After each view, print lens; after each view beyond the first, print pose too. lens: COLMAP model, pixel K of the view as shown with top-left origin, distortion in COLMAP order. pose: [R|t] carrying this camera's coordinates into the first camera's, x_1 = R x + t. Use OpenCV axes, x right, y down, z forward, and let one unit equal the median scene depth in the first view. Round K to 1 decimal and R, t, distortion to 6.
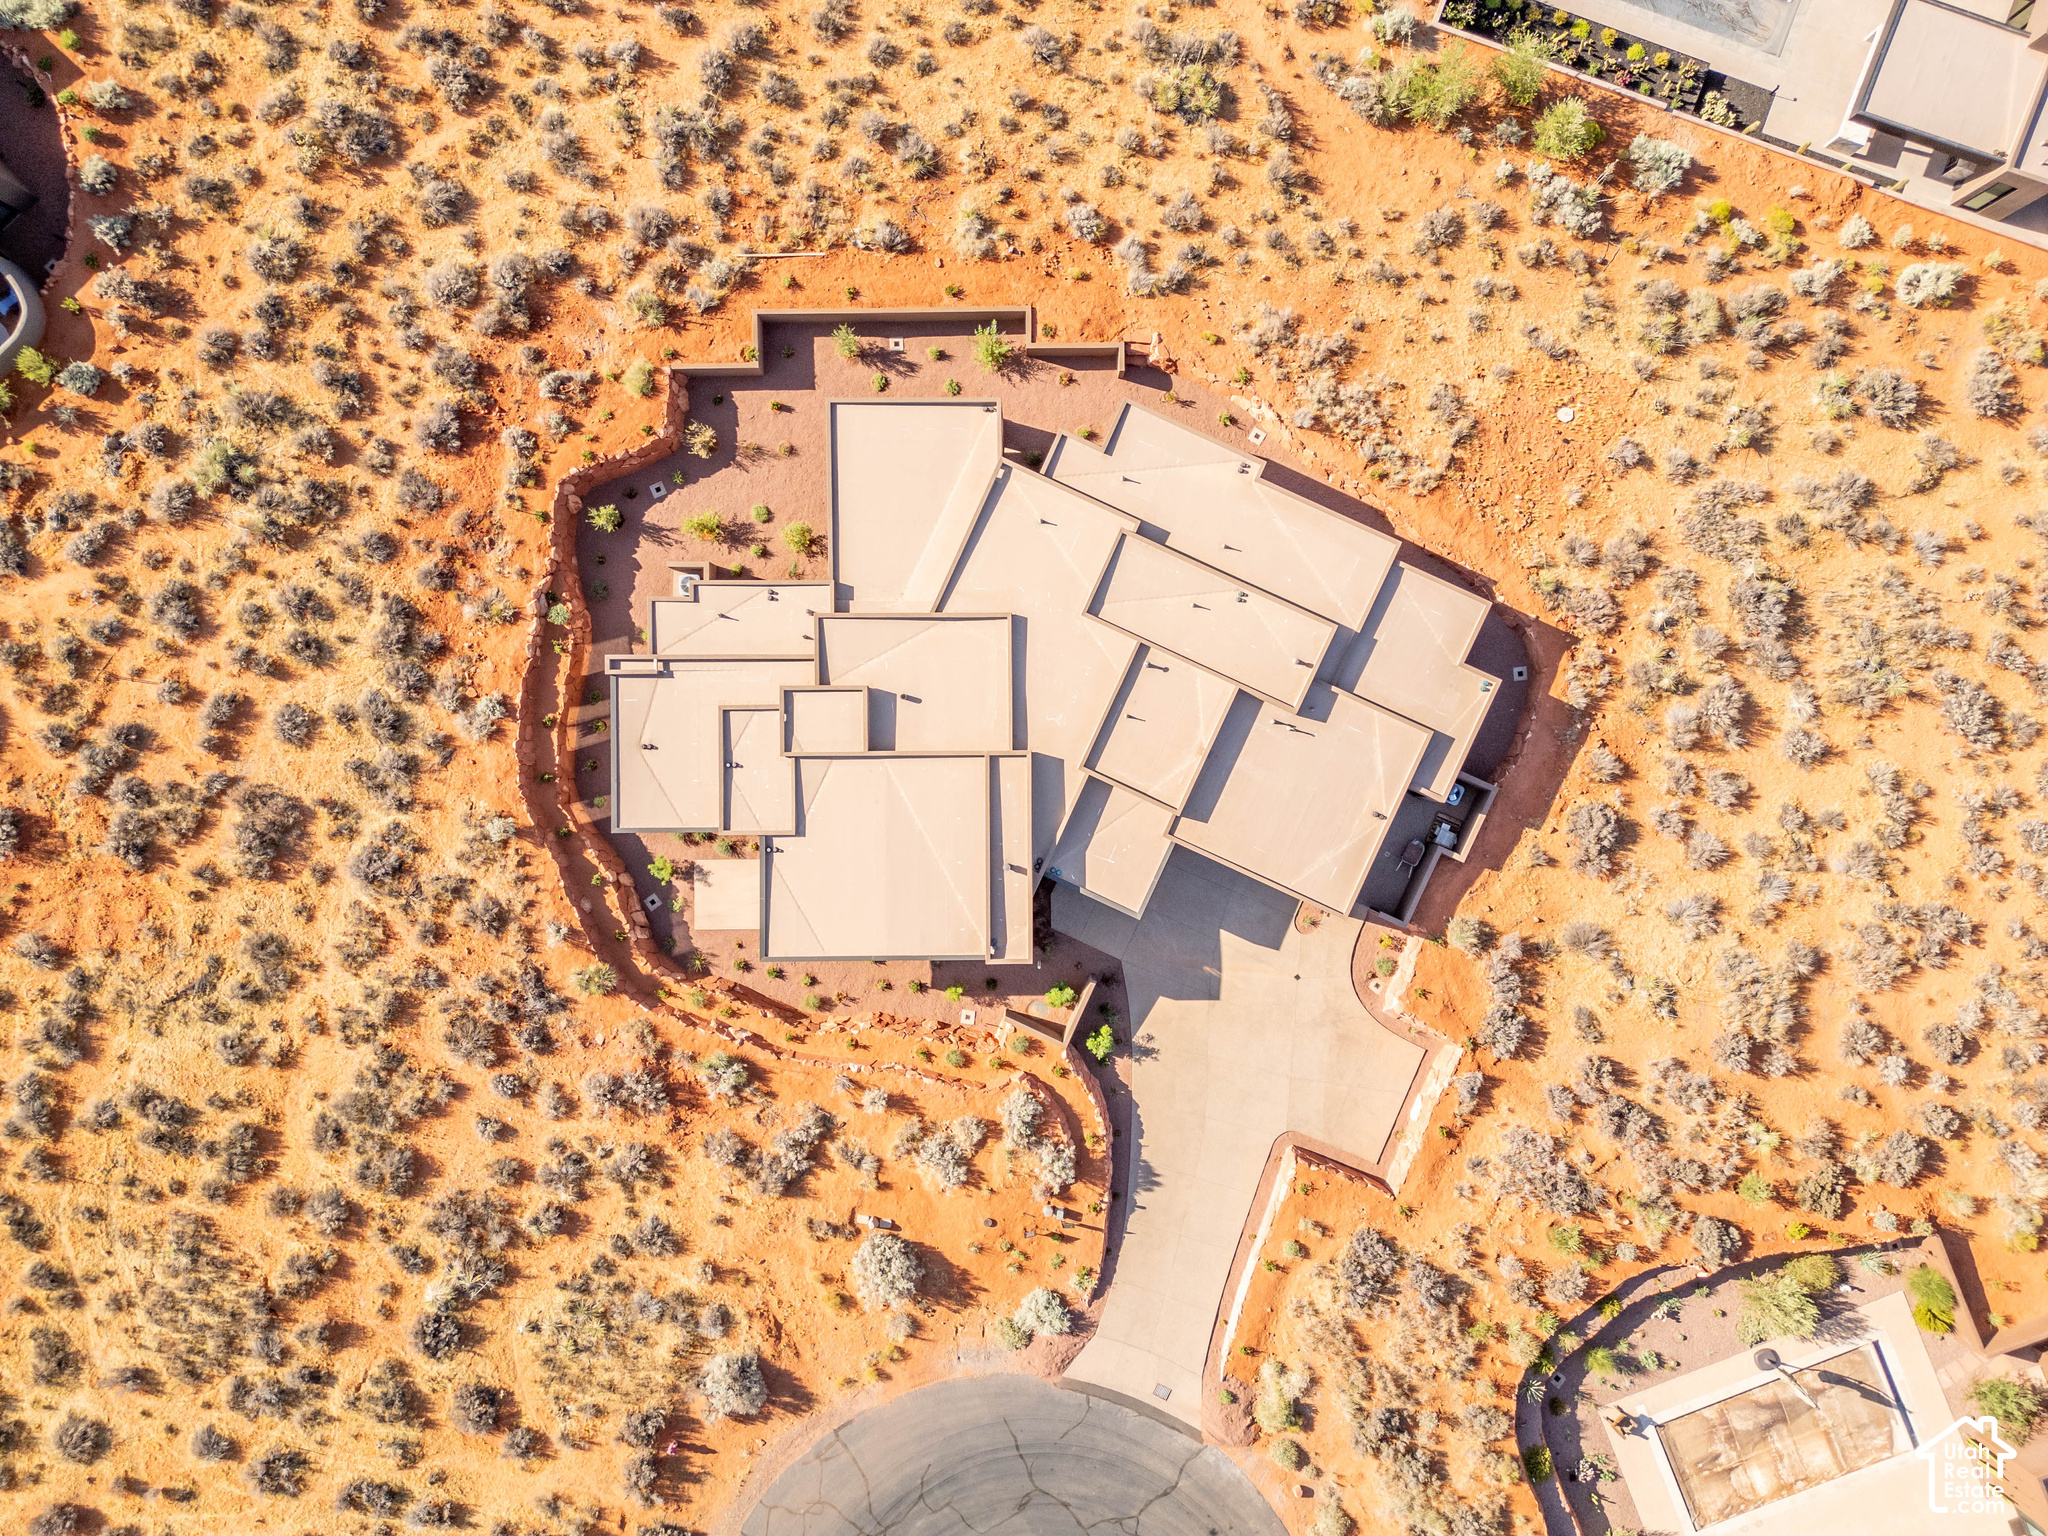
lens RADIAL K [[1450.3, 0, 1024.0], [0, 1450.3, 768.0], [0, 0, 1]] dist [0.061666, -0.049954]
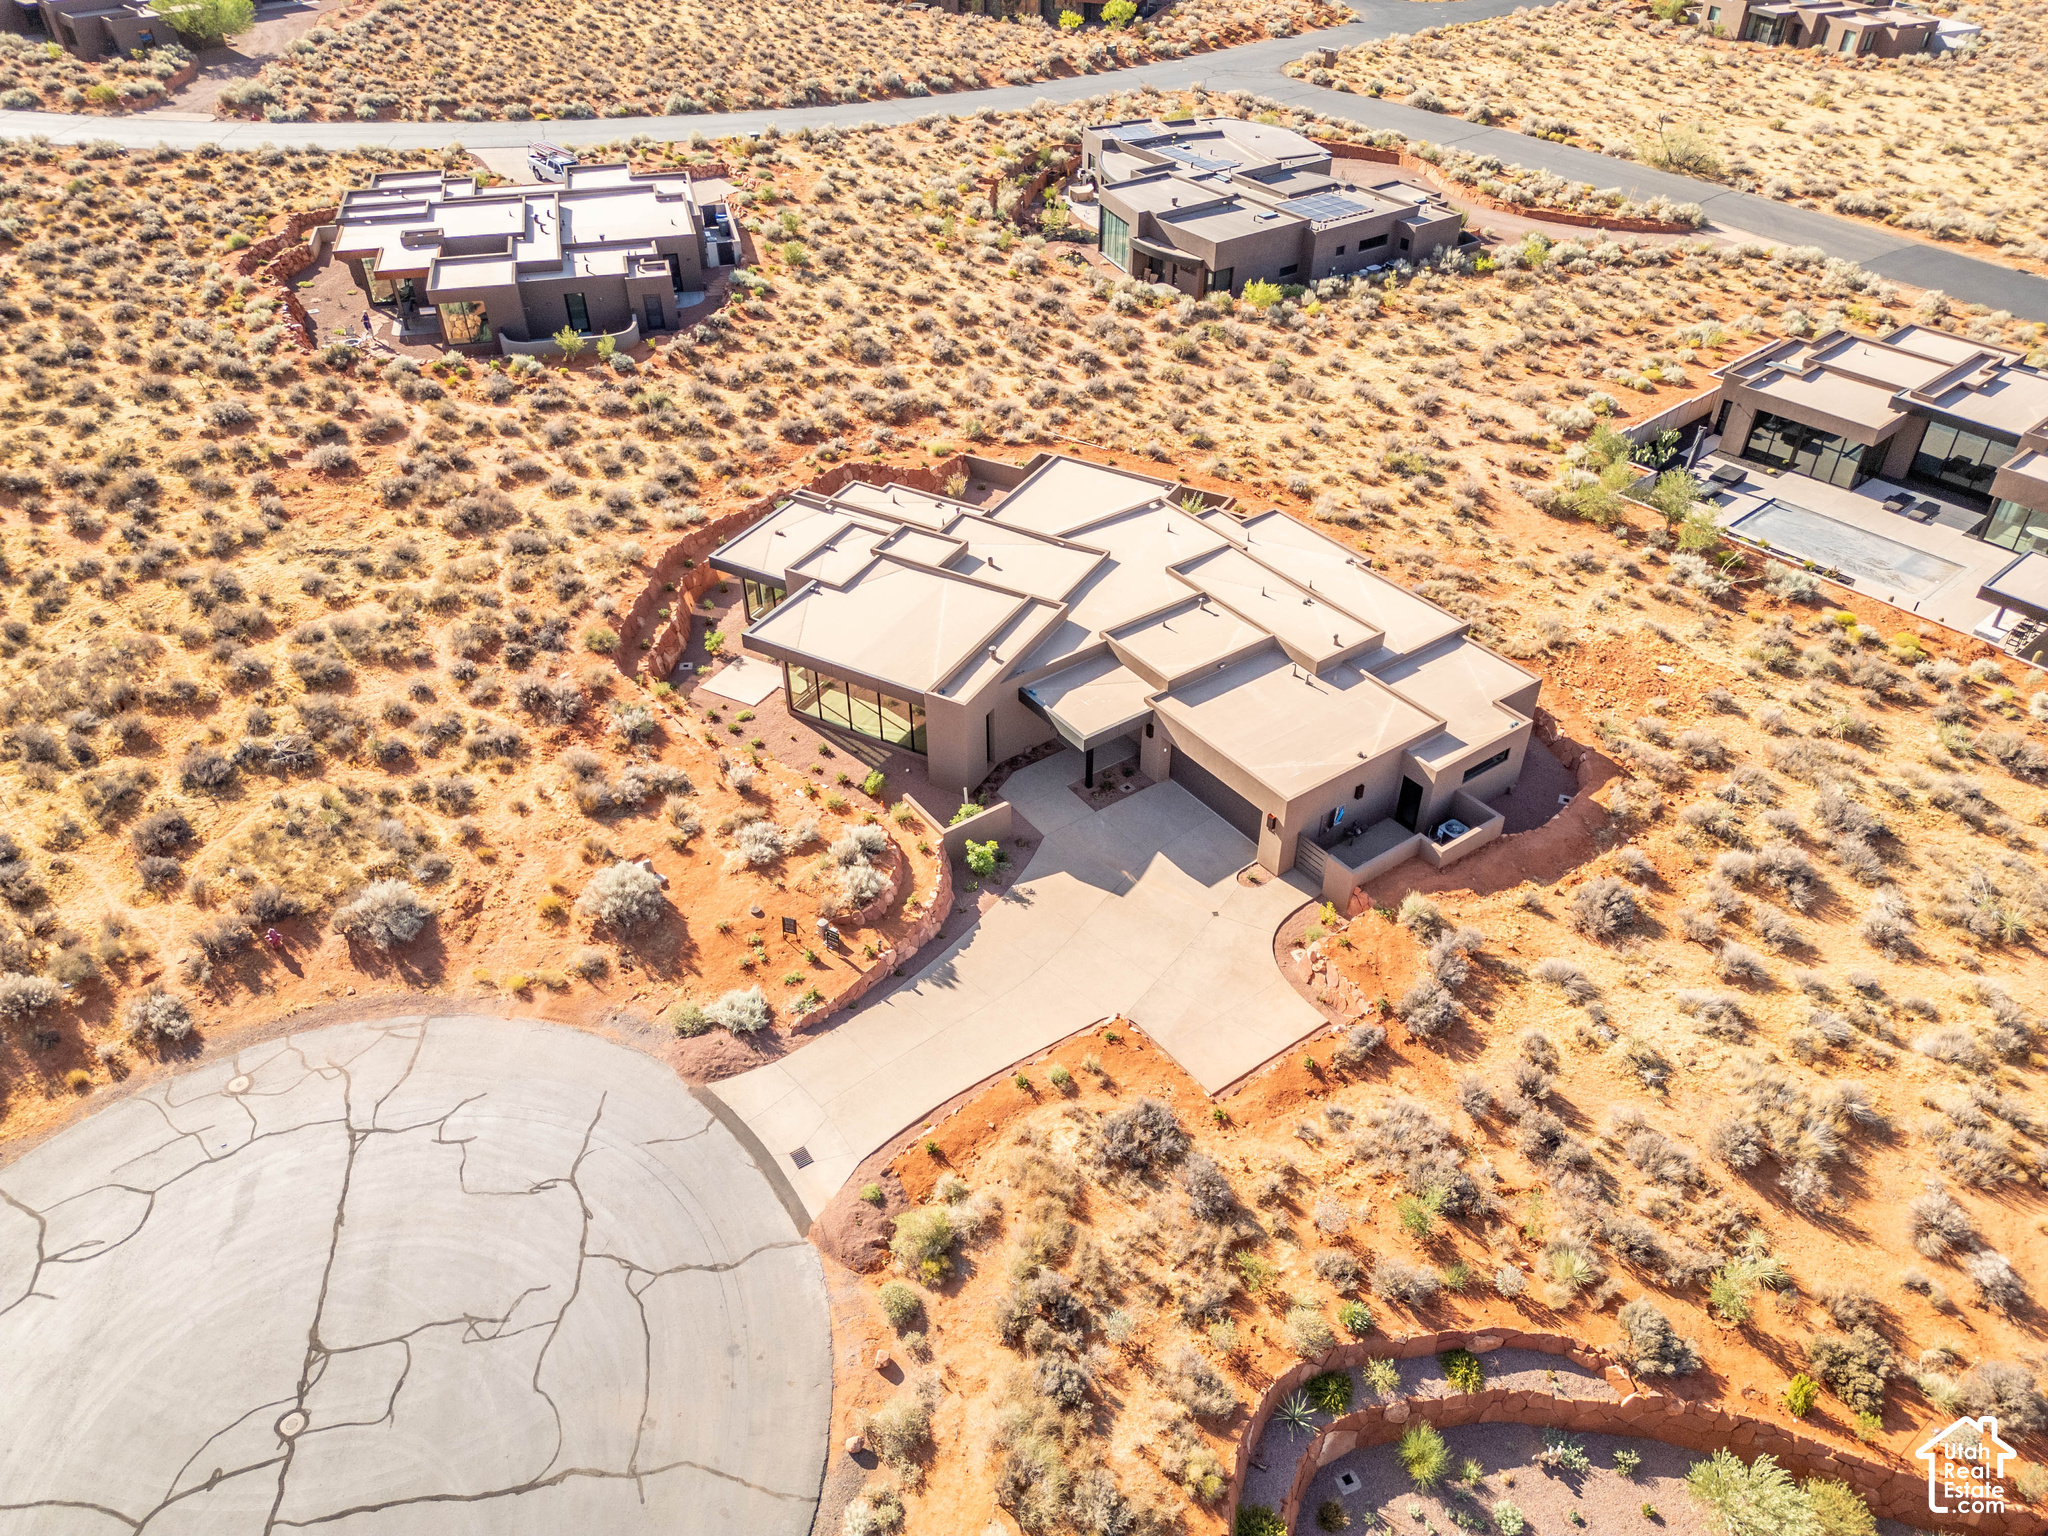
lens RADIAL K [[1422.4, 0, 1024.0], [0, 1422.4, 768.0], [0, 0, 1]] dist [0.077803, -0.084027]
pose [[0.869741, 0.306259, -0.386983, 0.400130], [-0.493501, 0.535605, -0.685262, 0.746890], [-0.002597, 0.786977, 0.616977, 0.426956]]
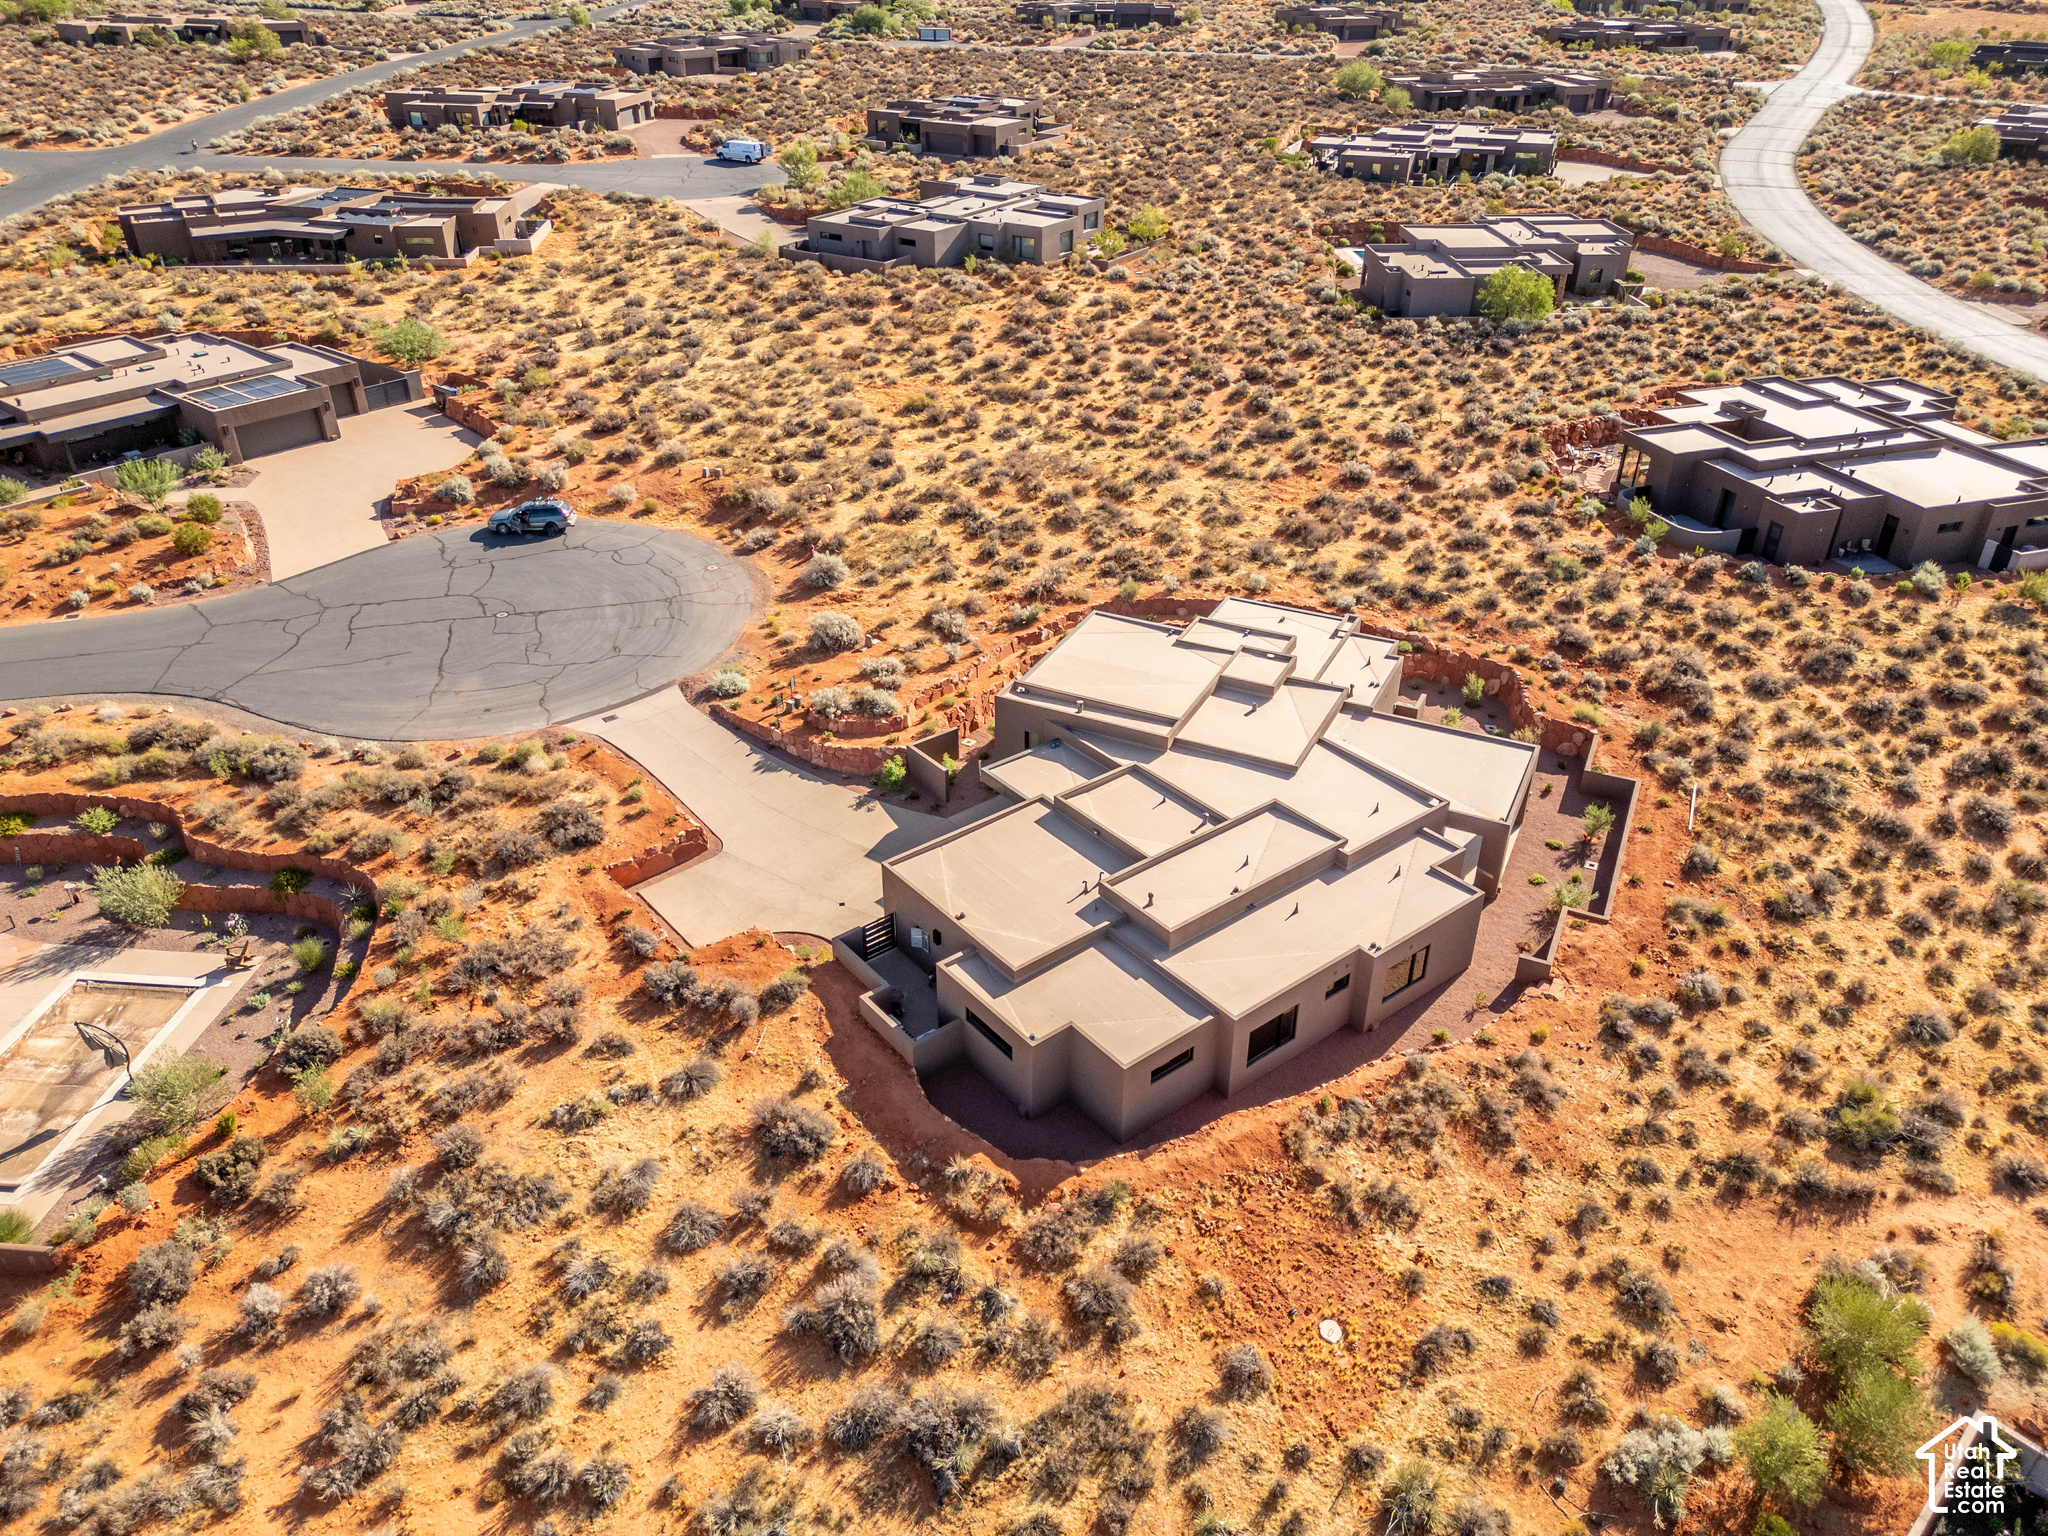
lens RADIAL K [[1422.4, 0, 1024.0], [0, 1422.4, 768.0], [0, 0, 1]] dist [0.077803, -0.084027]
pose [[-0.451079, 0.467792, -0.760064, 0.836391], [-0.892484, -0.236779, 0.383938, -0.314207], [-0.000365, 0.851532, 0.524303, 0.435713]]
